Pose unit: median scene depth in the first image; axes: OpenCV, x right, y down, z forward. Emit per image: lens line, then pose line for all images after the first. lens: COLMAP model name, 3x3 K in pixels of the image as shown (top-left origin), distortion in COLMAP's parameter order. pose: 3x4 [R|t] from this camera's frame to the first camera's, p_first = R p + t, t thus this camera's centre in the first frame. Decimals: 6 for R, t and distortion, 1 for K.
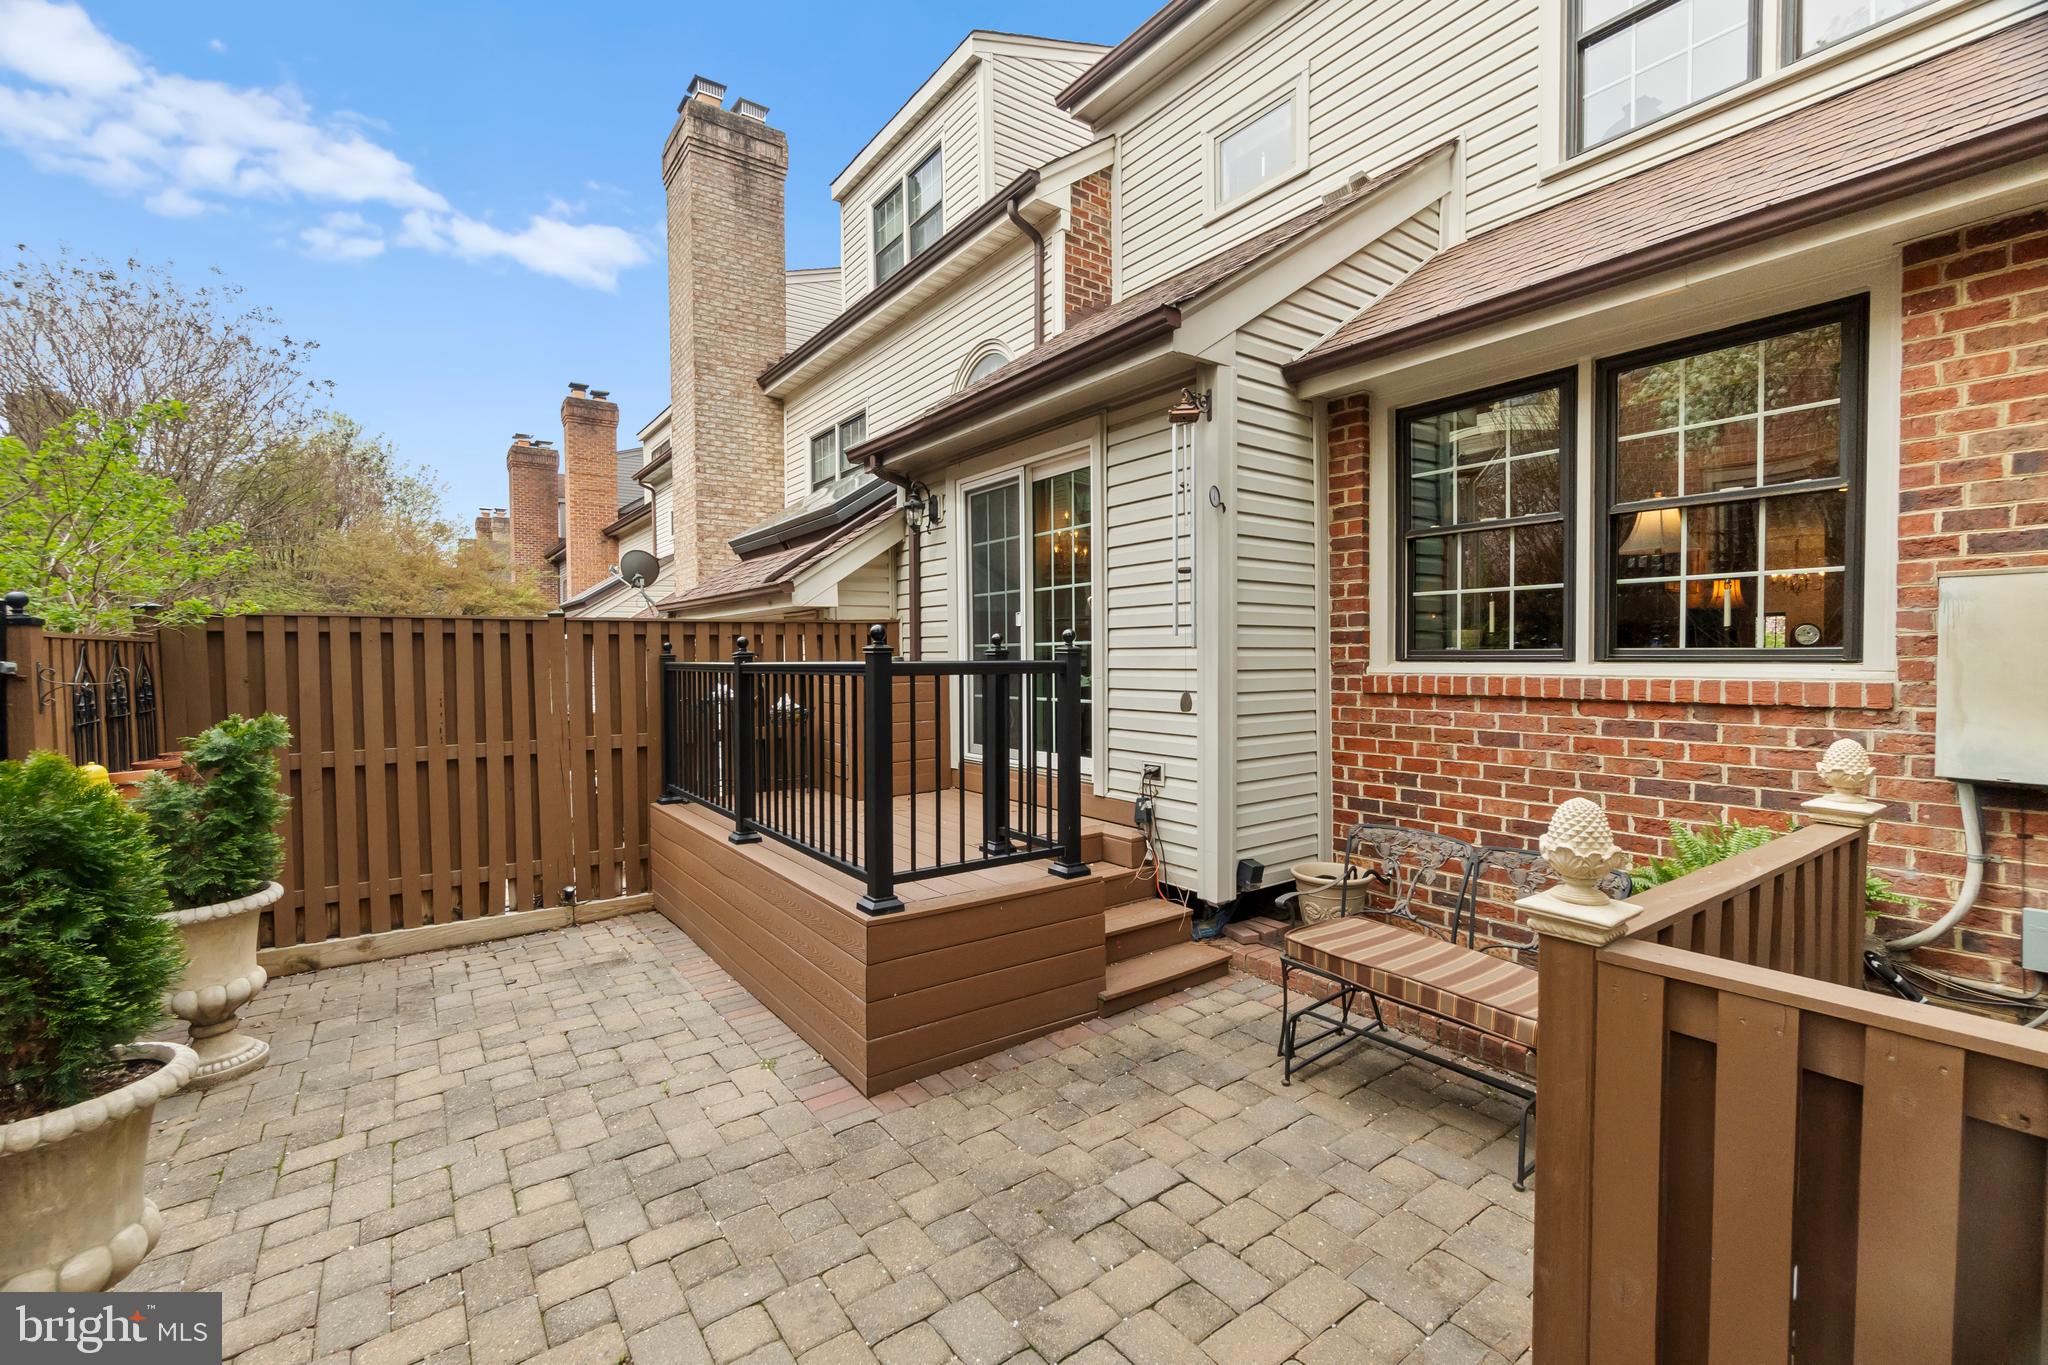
lens RADIAL K [[902.8, 0, 1030.0], [0, 902.8, 680.0], [0, 0, 1]] dist [-0.003733, 0.000145]
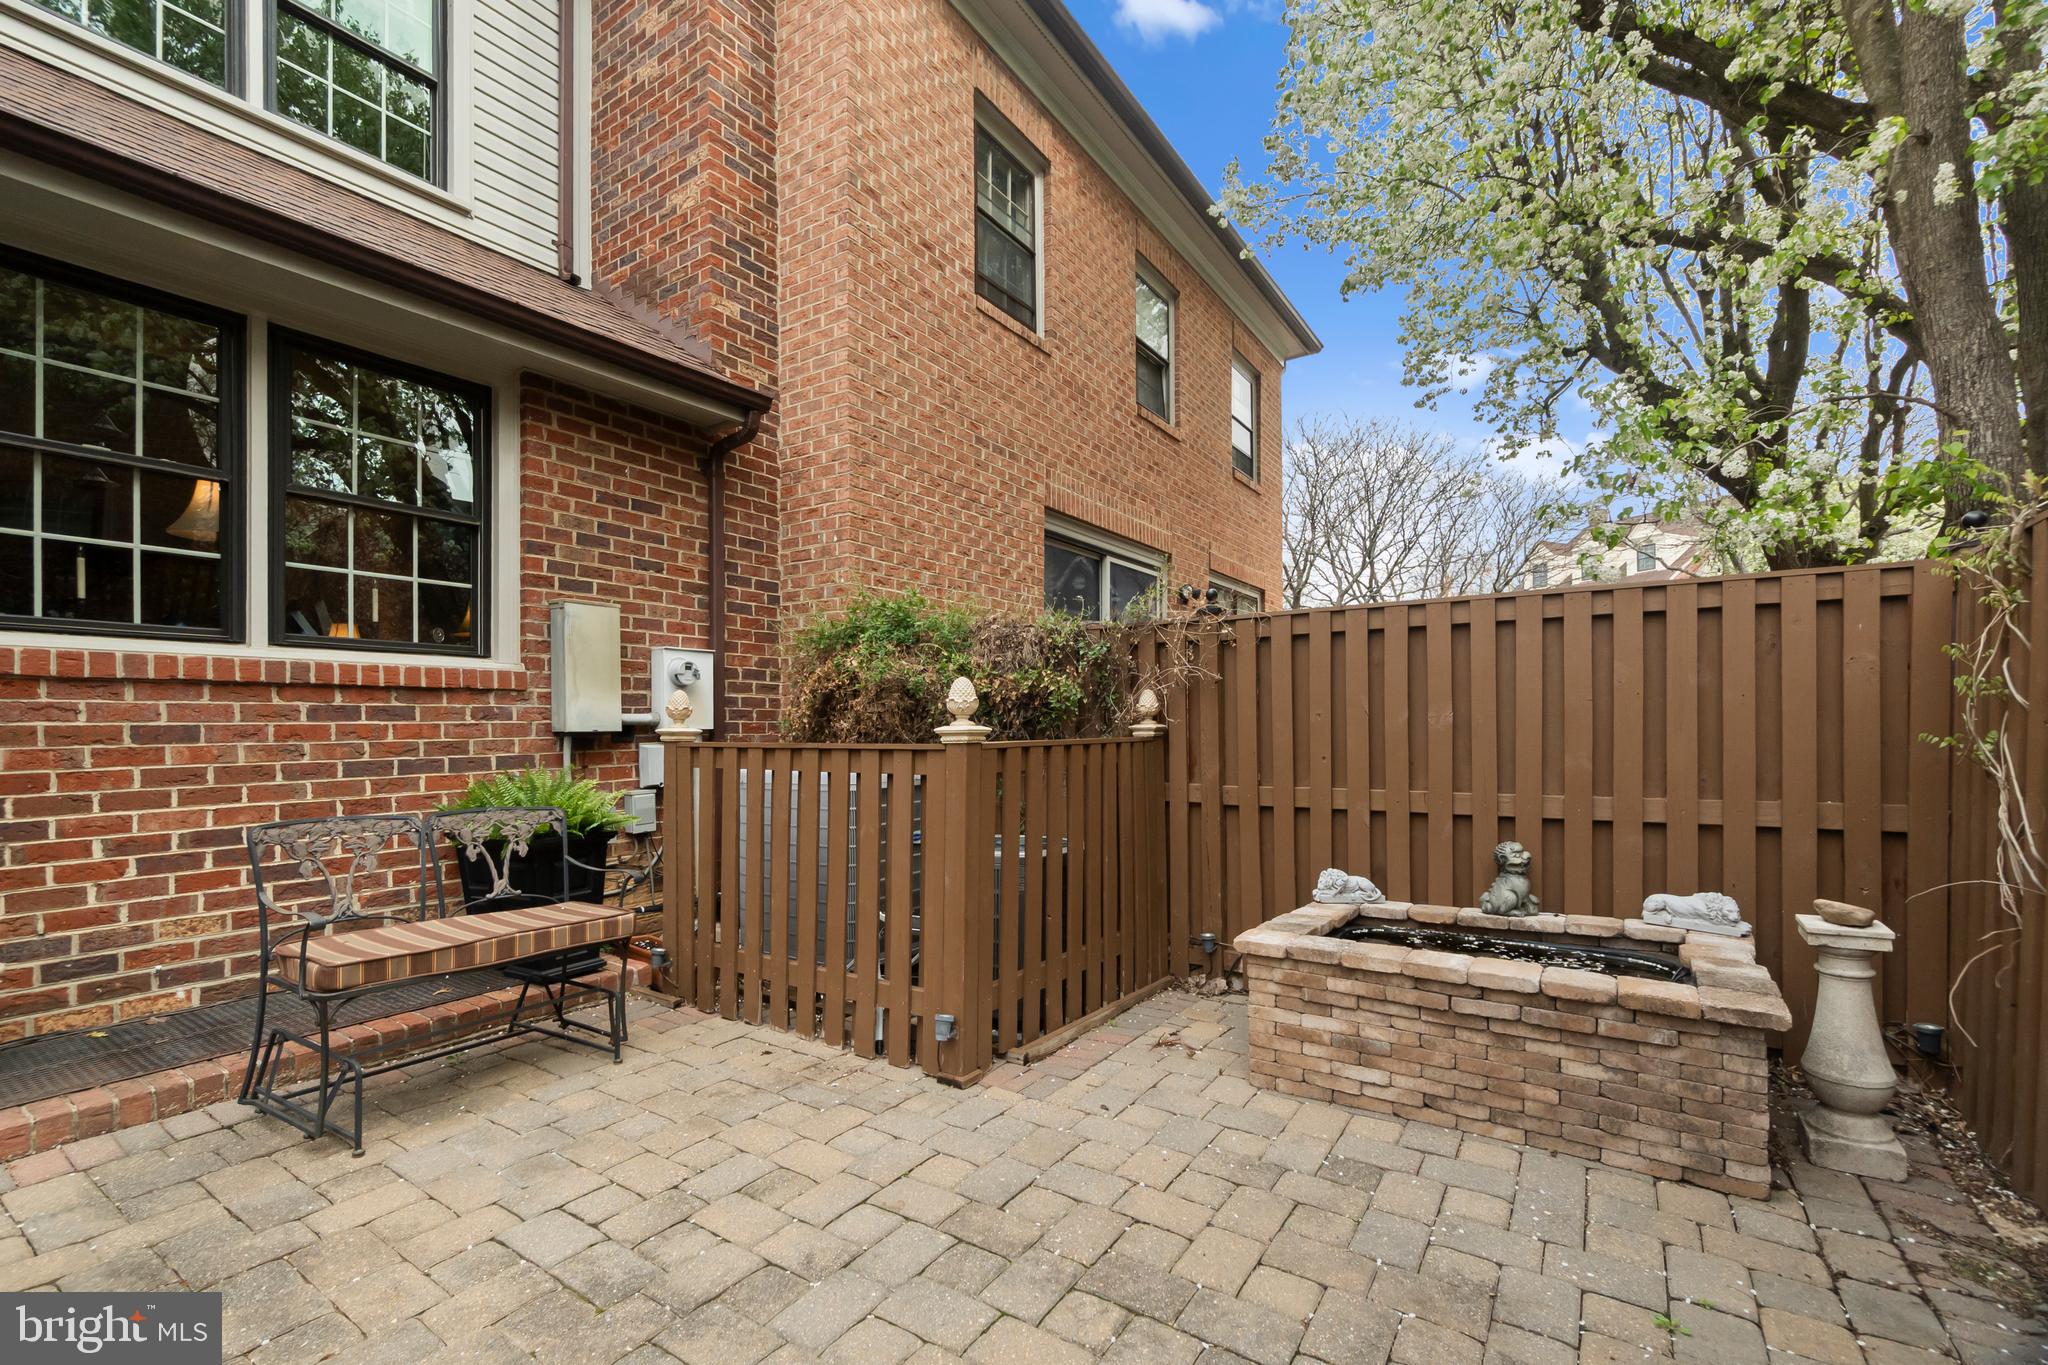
lens RADIAL K [[888.4, 0, 1030.5], [0, 888.4, 733.5], [0, 0, 1]] dist [-0.000318, -0.000078]
pose [[-0.363233, -0.001145, 0.931698, -0.540833], [0.039203, 0.999095, 0.016512, 0.091199], [-0.930873, 0.042523, -0.362859, 0.641002]]
